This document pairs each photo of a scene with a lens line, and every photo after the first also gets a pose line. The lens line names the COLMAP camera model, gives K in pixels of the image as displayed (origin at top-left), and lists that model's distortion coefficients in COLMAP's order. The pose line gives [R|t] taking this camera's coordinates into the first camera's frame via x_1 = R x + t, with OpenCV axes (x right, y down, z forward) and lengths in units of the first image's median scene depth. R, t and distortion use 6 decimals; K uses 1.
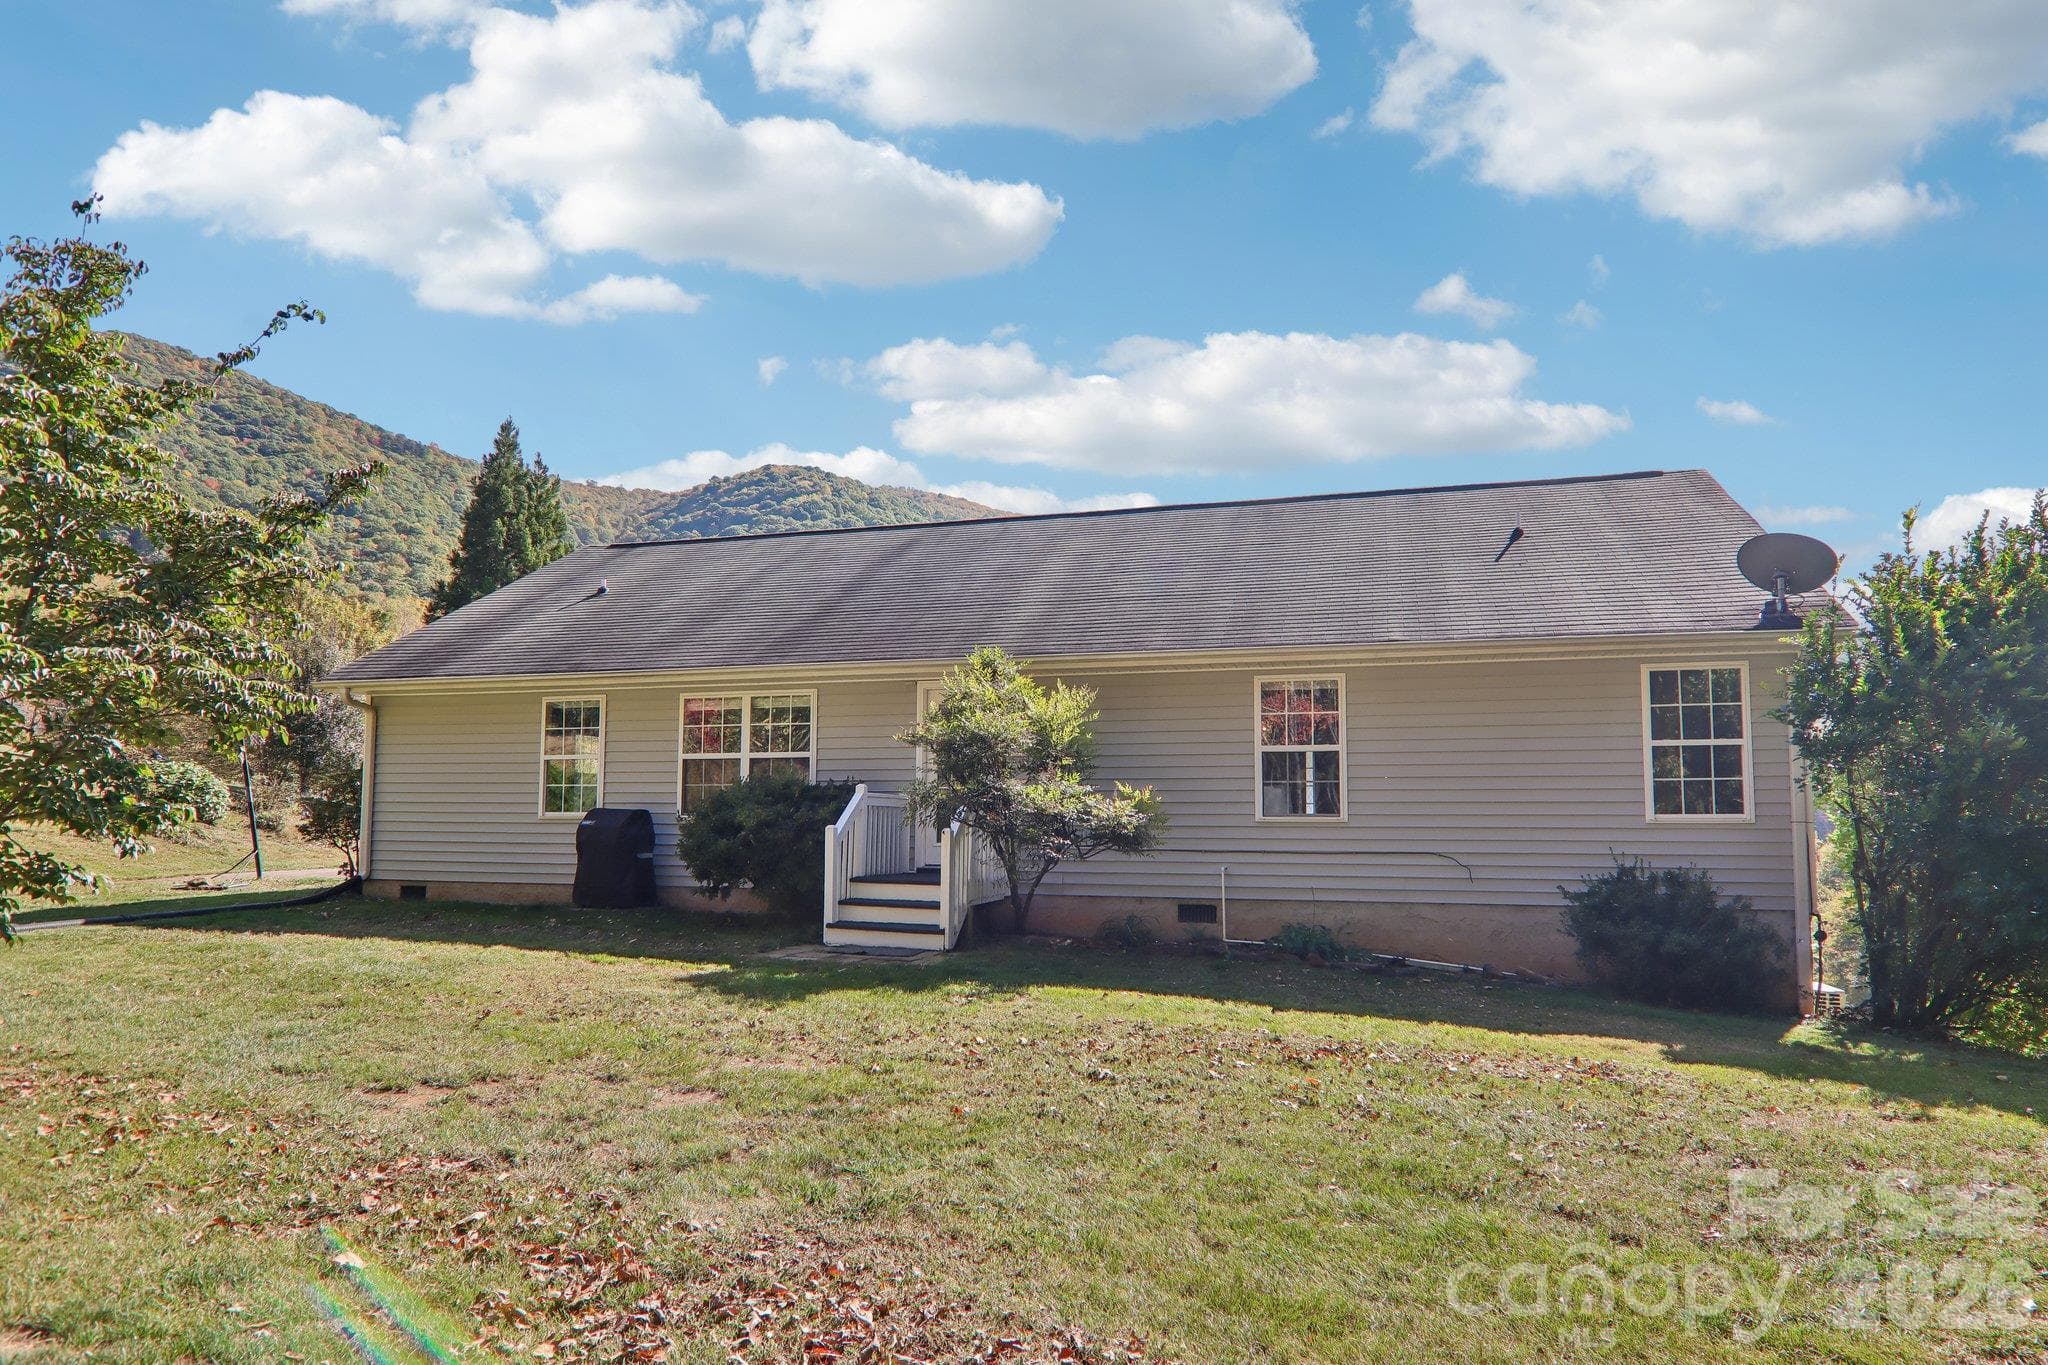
lens RADIAL K [[1146.4, 0, 1066.5], [0, 1146.4, 732.3], [0, 0, 1]] dist [-0.003545, -0.000902]
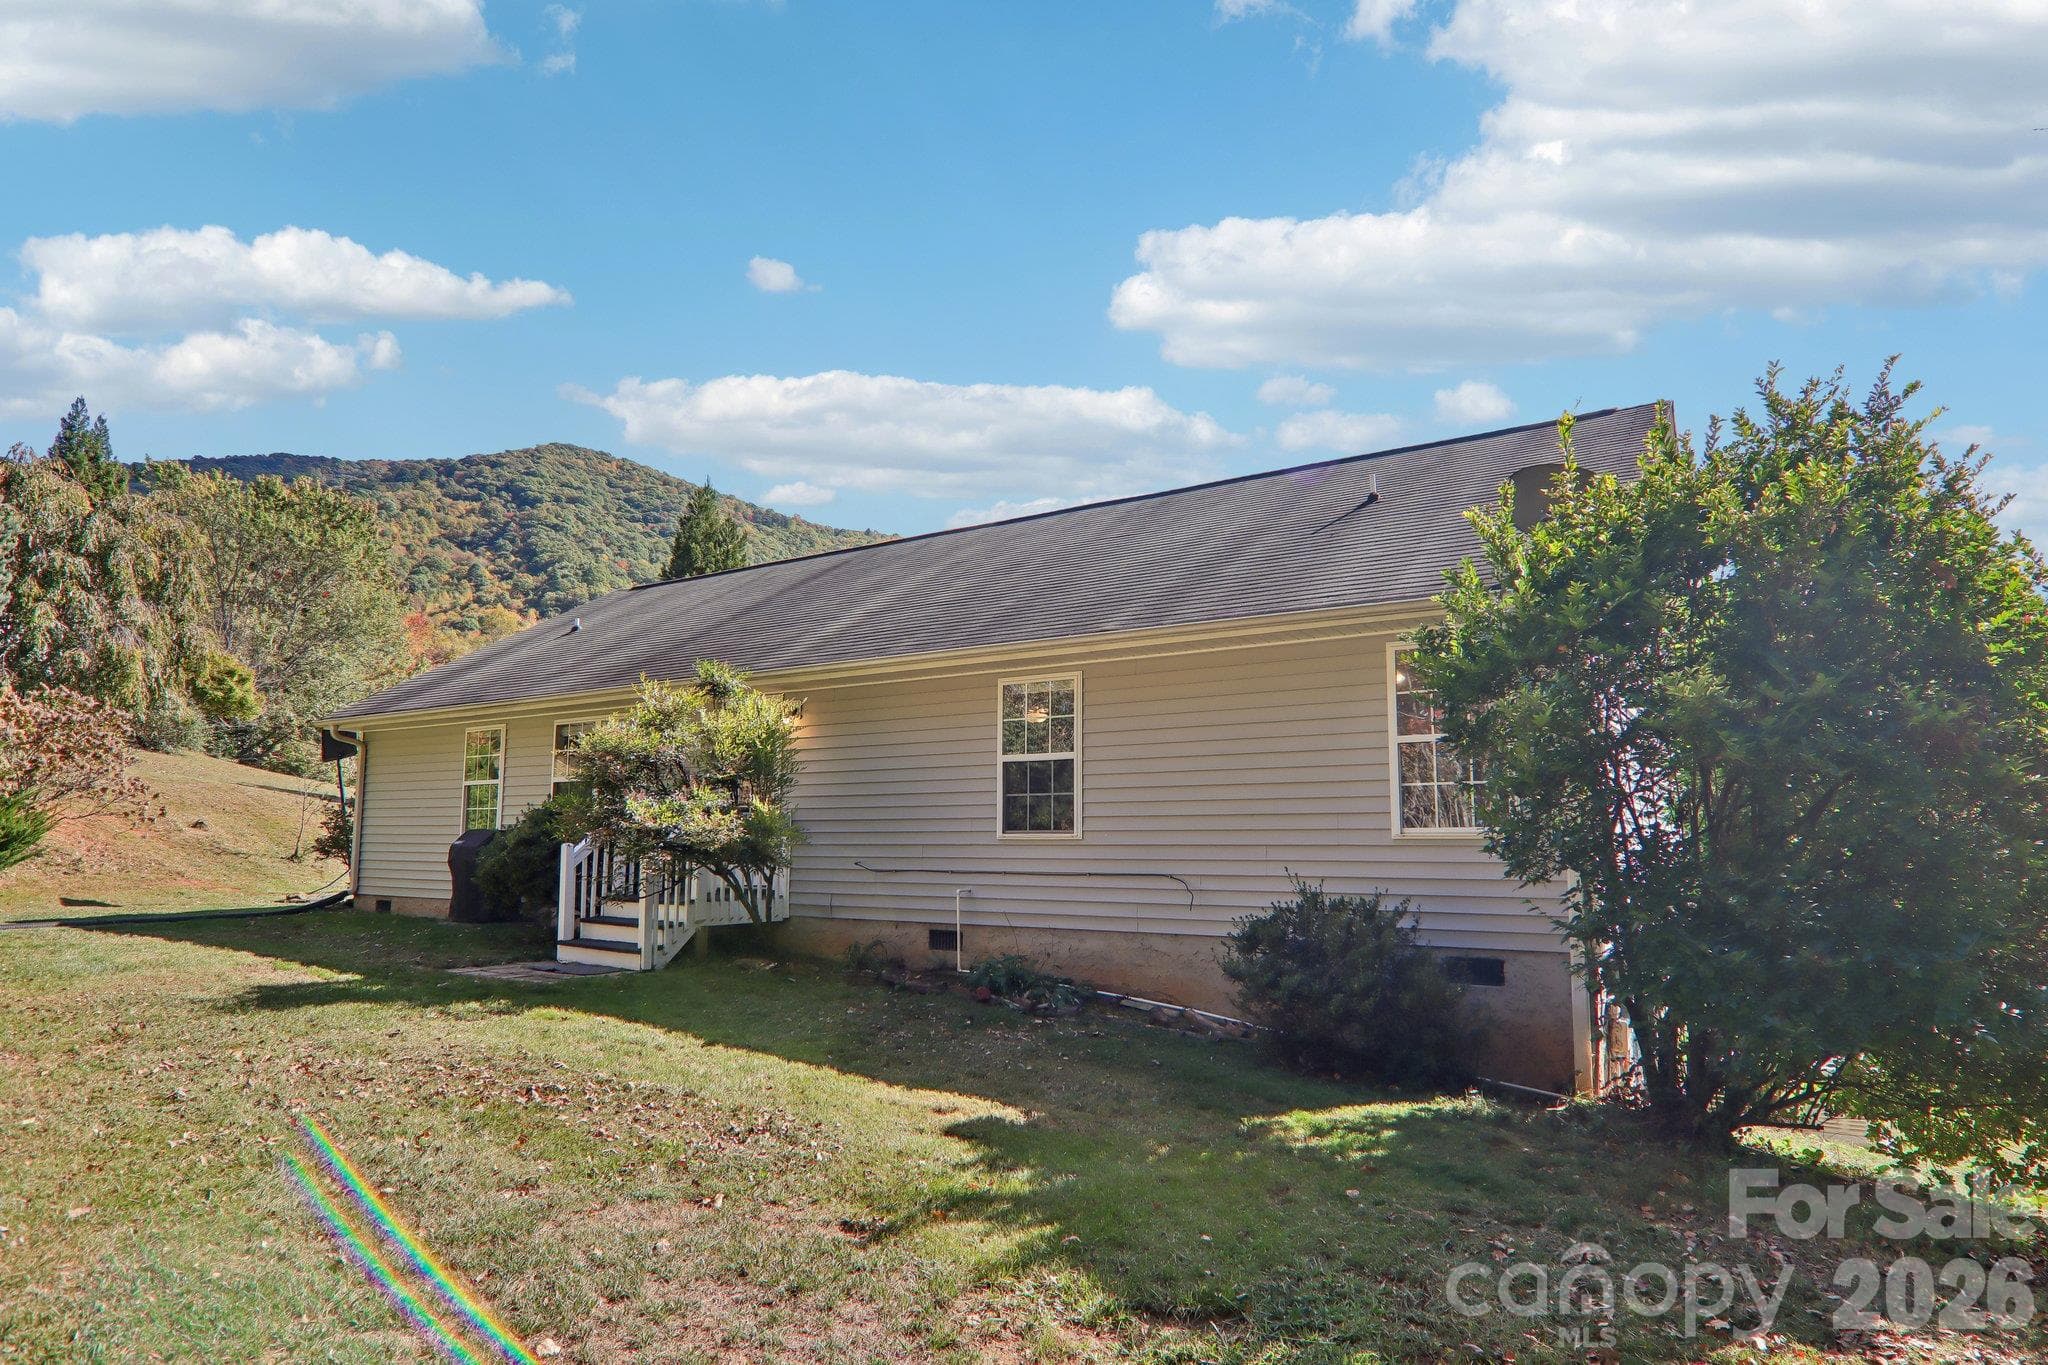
lens RADIAL K [[1146.4, 0, 1066.5], [0, 1146.4, 732.3], [0, 0, 1]] dist [-0.003545, -0.000902]
pose [[0.957580, -0.028183, -0.286785, 0.471442], [0.020176, 0.999321, -0.030837, 0.022352], [0.287459, 0.023743, 0.957498, 0.147588]]
